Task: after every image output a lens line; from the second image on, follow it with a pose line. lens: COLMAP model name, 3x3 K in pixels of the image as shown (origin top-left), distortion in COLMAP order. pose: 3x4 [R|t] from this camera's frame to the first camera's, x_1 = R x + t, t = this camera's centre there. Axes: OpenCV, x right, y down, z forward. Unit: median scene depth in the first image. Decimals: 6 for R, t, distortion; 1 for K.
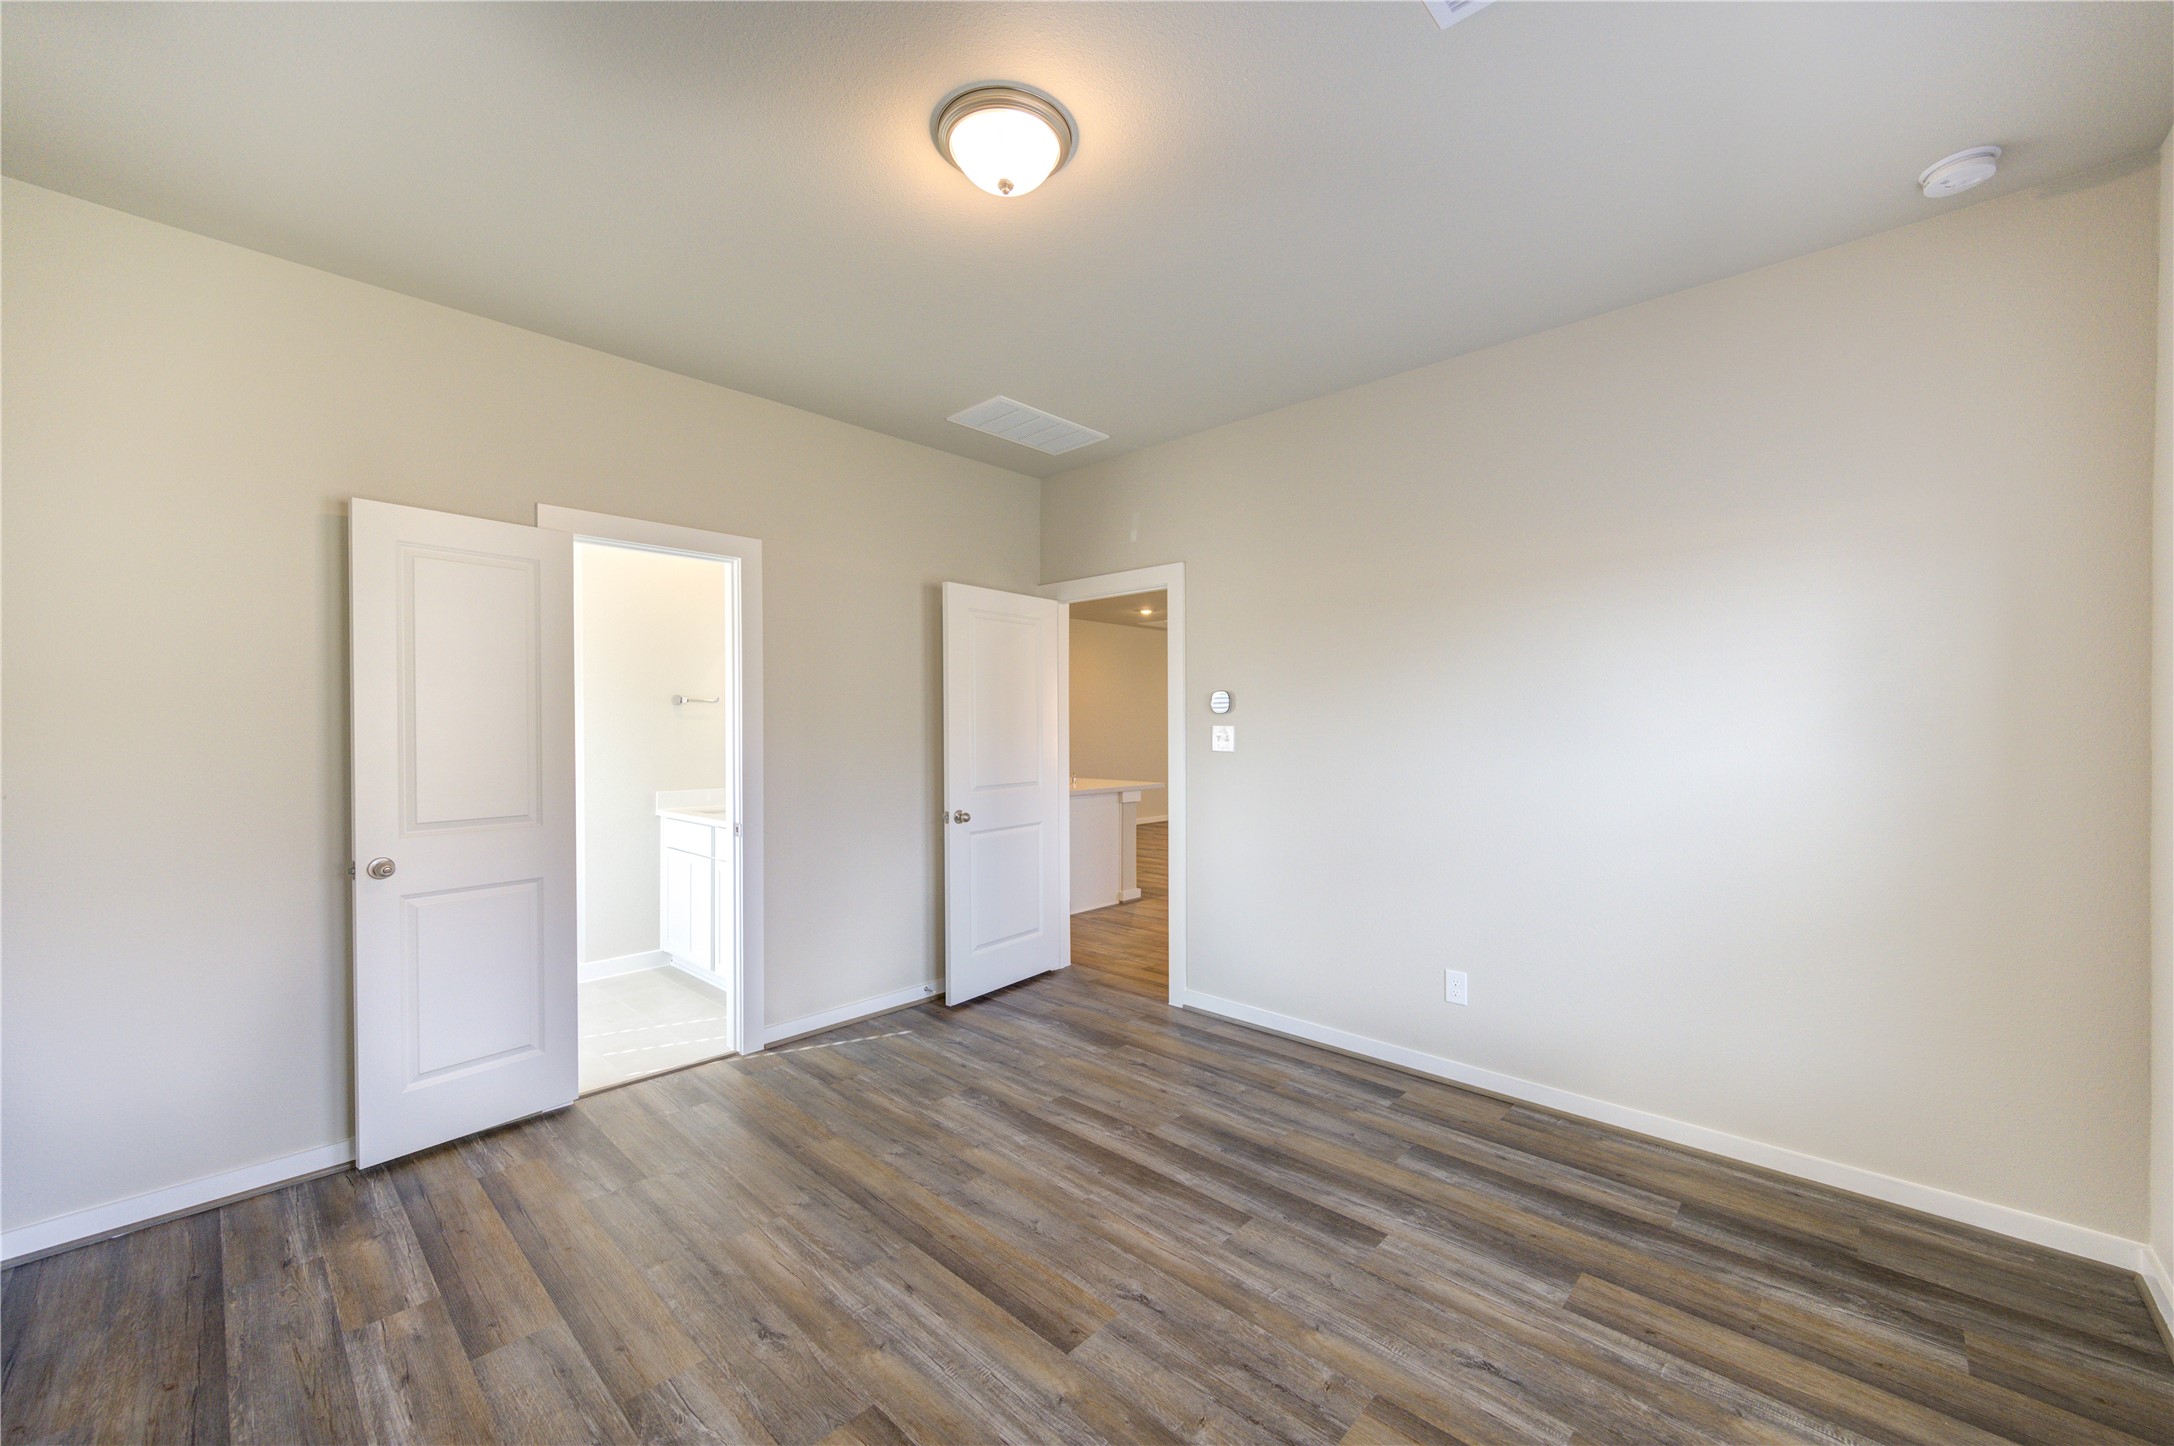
lens RADIAL K [[842.6, 0, 1093.9], [0, 842.6, 730.7], [0, 0, 1]] dist [0.002821, -0.000761]
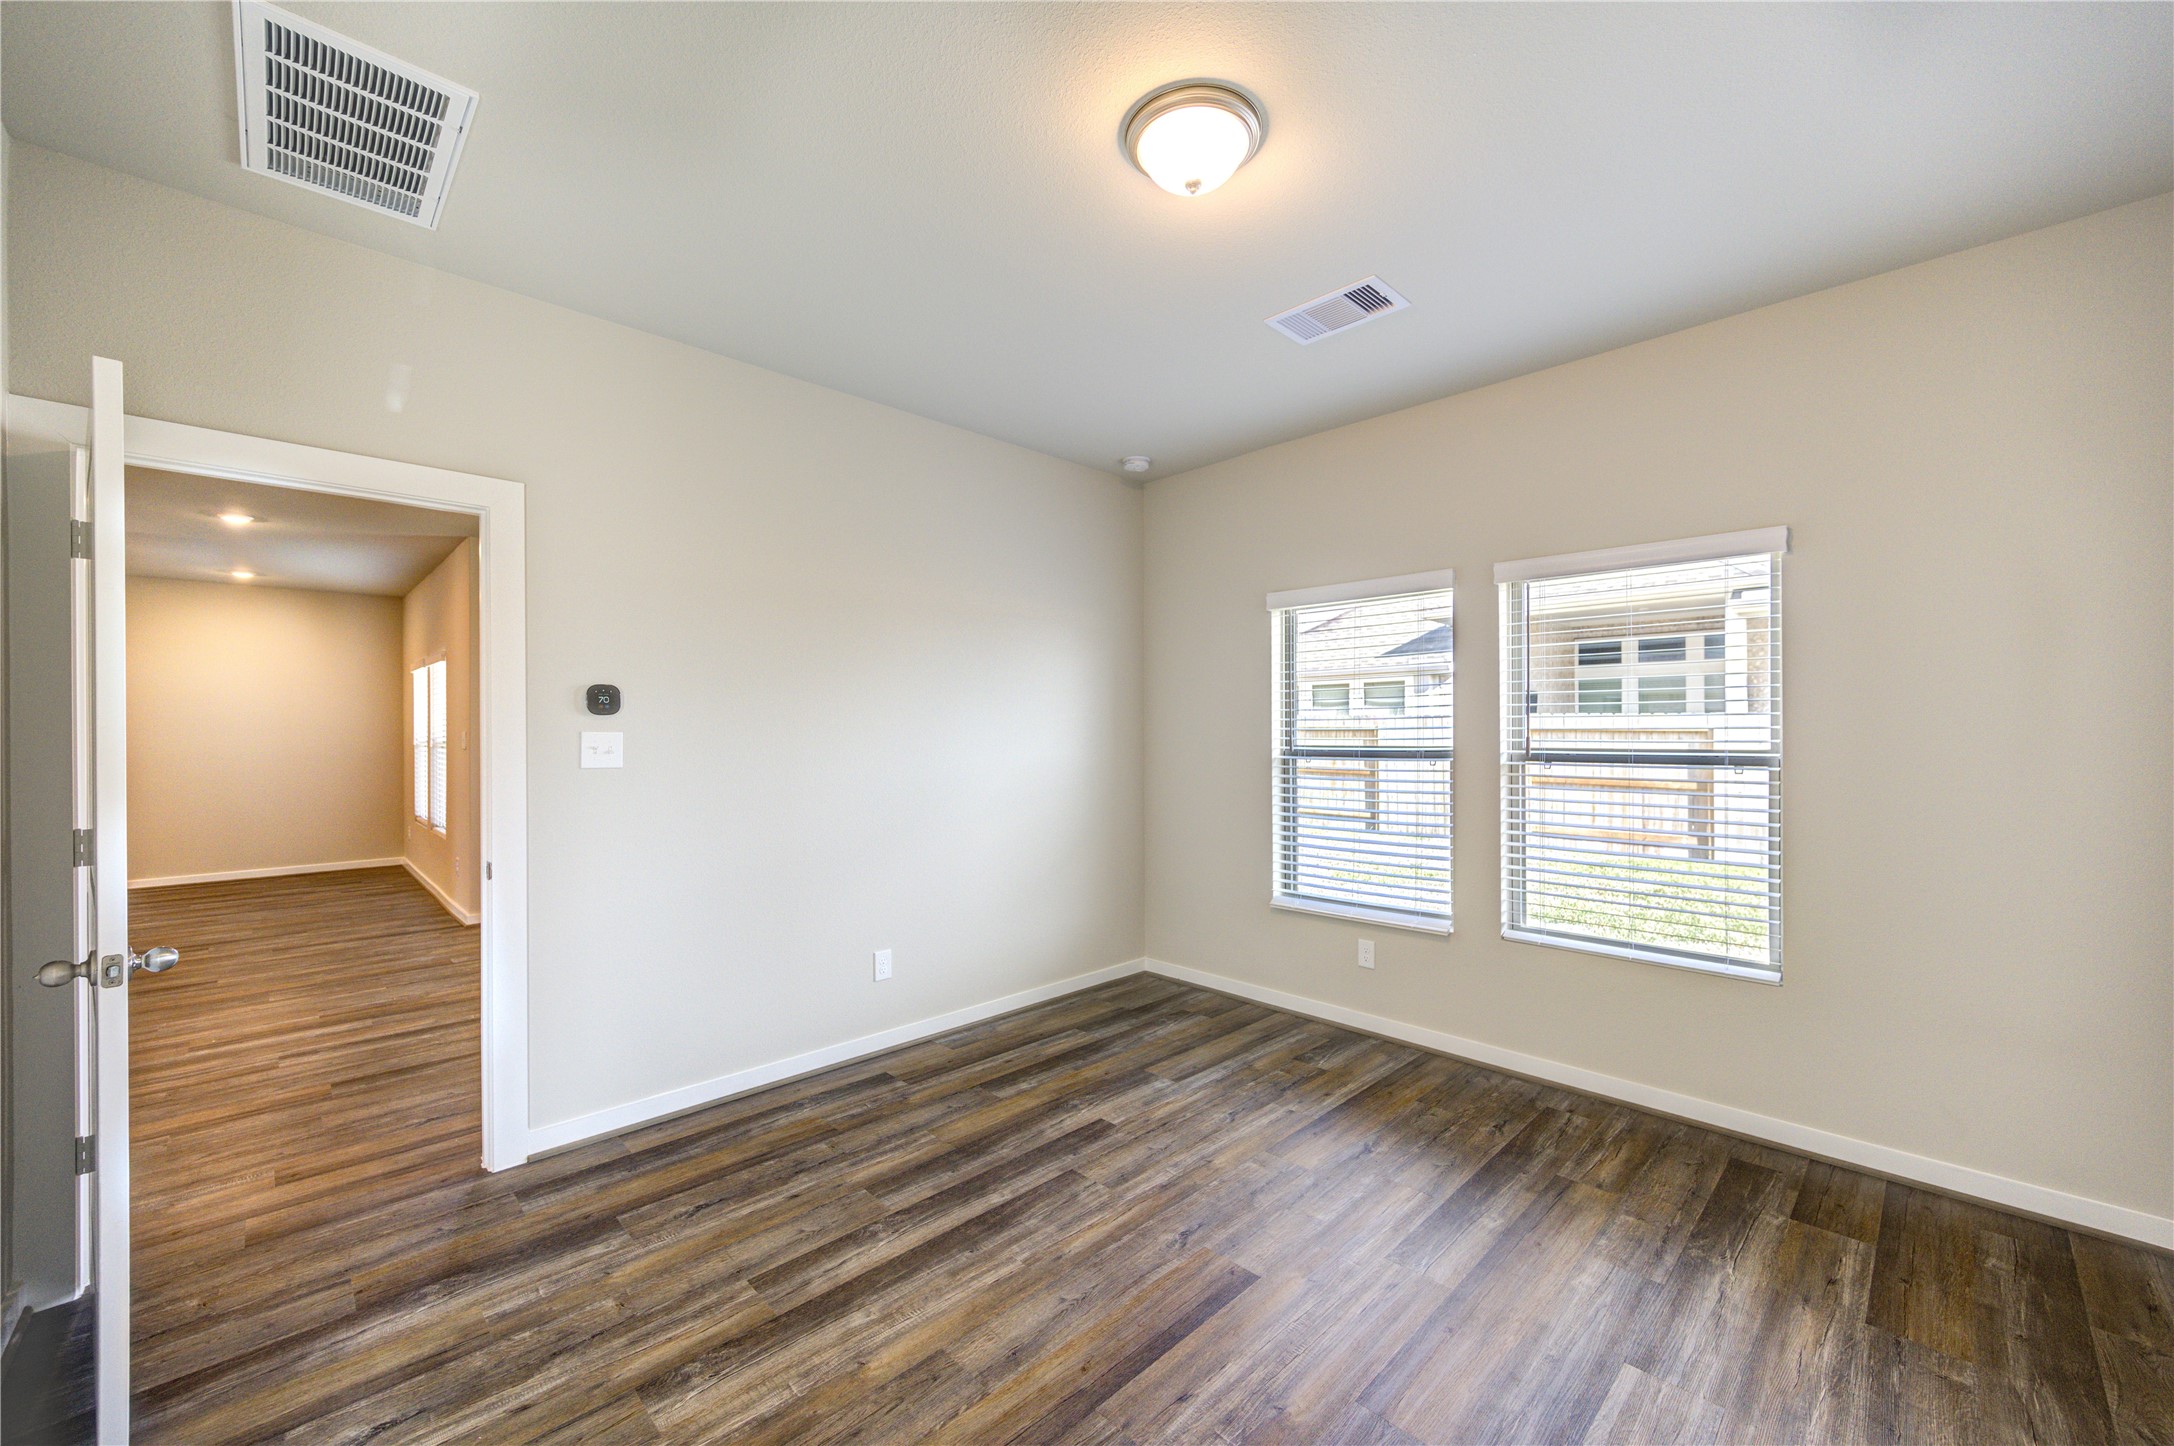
lens RADIAL K [[842.6, 0, 1094.3], [0, 842.6, 683.1], [0, 0, 1]] dist [0.002821, -0.000761]
pose [[0.035375, 0.061067, 0.997507, -0.828330], [0.007770, 0.998084, -0.061378, 0.000265], [-0.999344, 0.009922, 0.034833, 0.789407]]
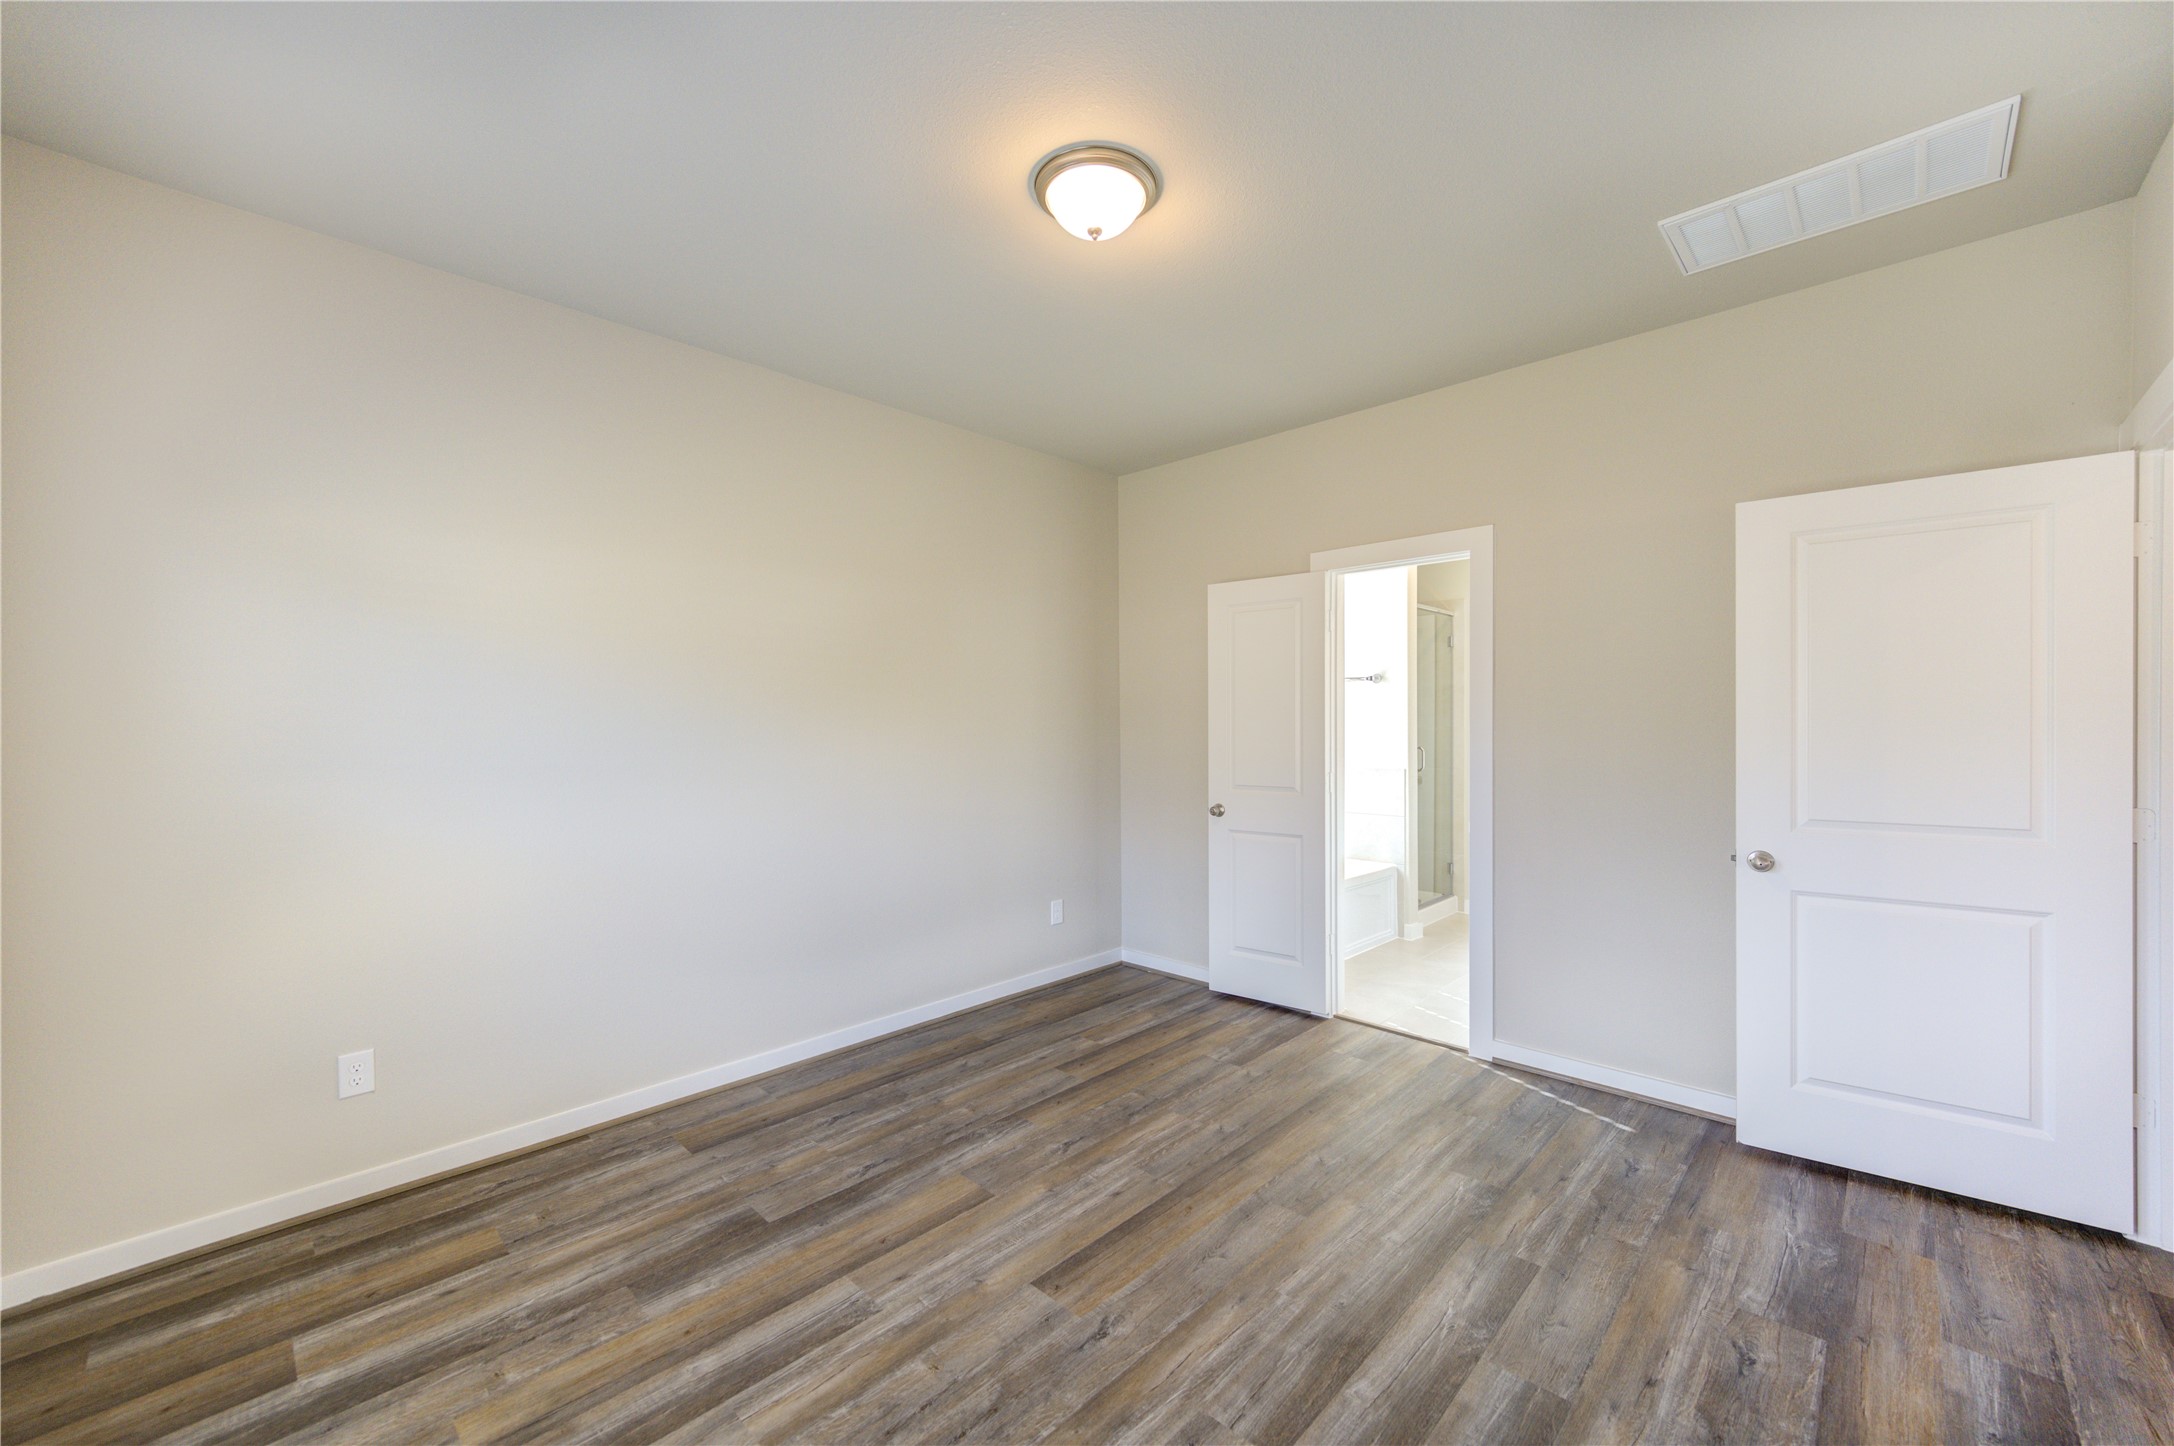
lens RADIAL K [[842.6, 0, 1094.8], [0, 842.6, 716.9], [0, 0, 1]] dist [0.002821, -0.000761]
pose [[-0.006928, -0.003071, -0.999971, 0.733954], [0.000246, 0.999995, -0.003073, -0.008805], [0.999976, -0.000267, -0.006927, 0.733680]]
